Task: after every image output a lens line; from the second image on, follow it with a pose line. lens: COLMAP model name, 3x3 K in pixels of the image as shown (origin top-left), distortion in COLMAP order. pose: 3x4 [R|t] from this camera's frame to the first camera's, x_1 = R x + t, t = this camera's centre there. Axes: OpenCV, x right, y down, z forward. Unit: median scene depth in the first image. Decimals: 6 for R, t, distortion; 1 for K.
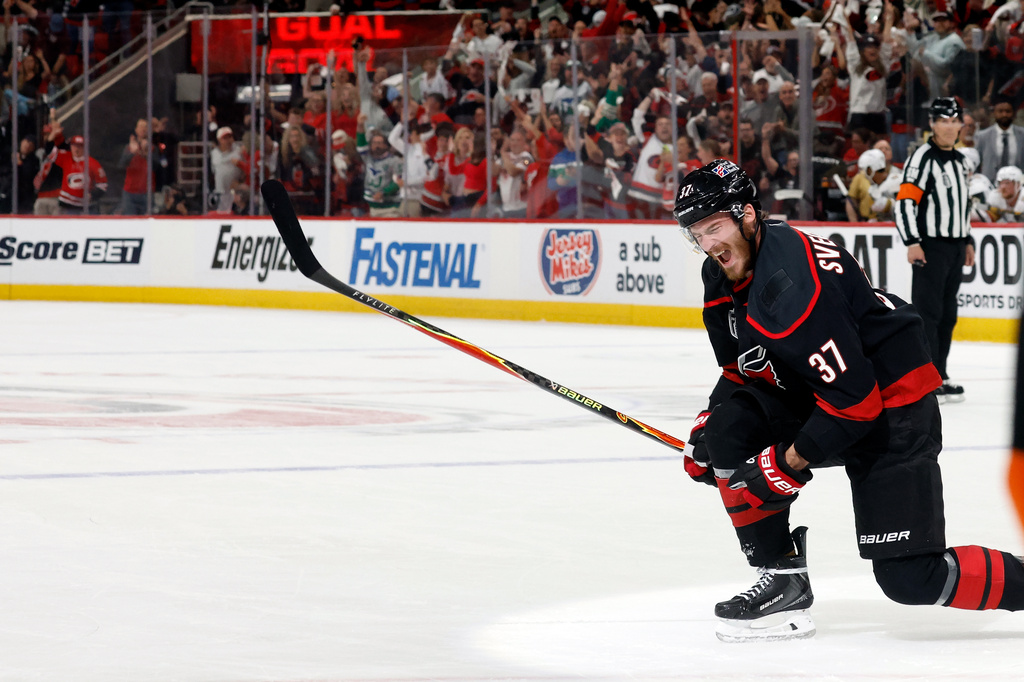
lens RADIAL K [[3806.5, 0, 512.0], [0, 3806.5, 341.0], [0, 0, 1]] dist [-0.362192, -2.860440]
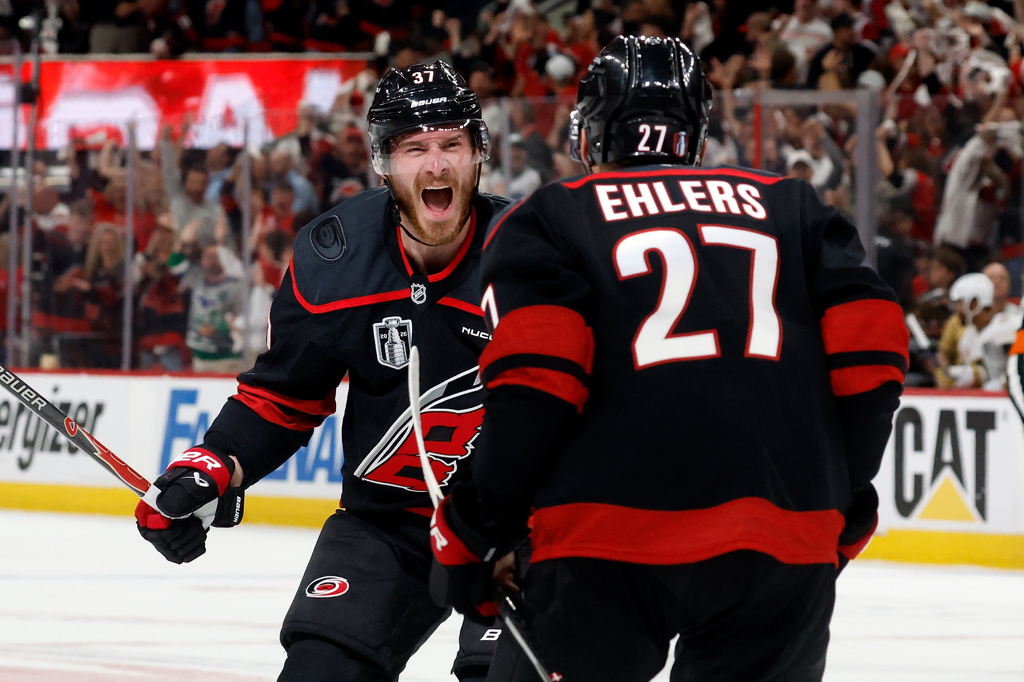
lens RADIAL K [[4076.2, 0, 512.0], [0, 4076.2, 341.0], [0, 0, 1]] dist [0.139091, 2.532185]
pose [[0.999889, 0.013835, 0.005534, 0.013364], [-0.013574, 0.998906, -0.044749, -0.007437], [-0.006147, 0.044669, 0.998983, 0.300173]]
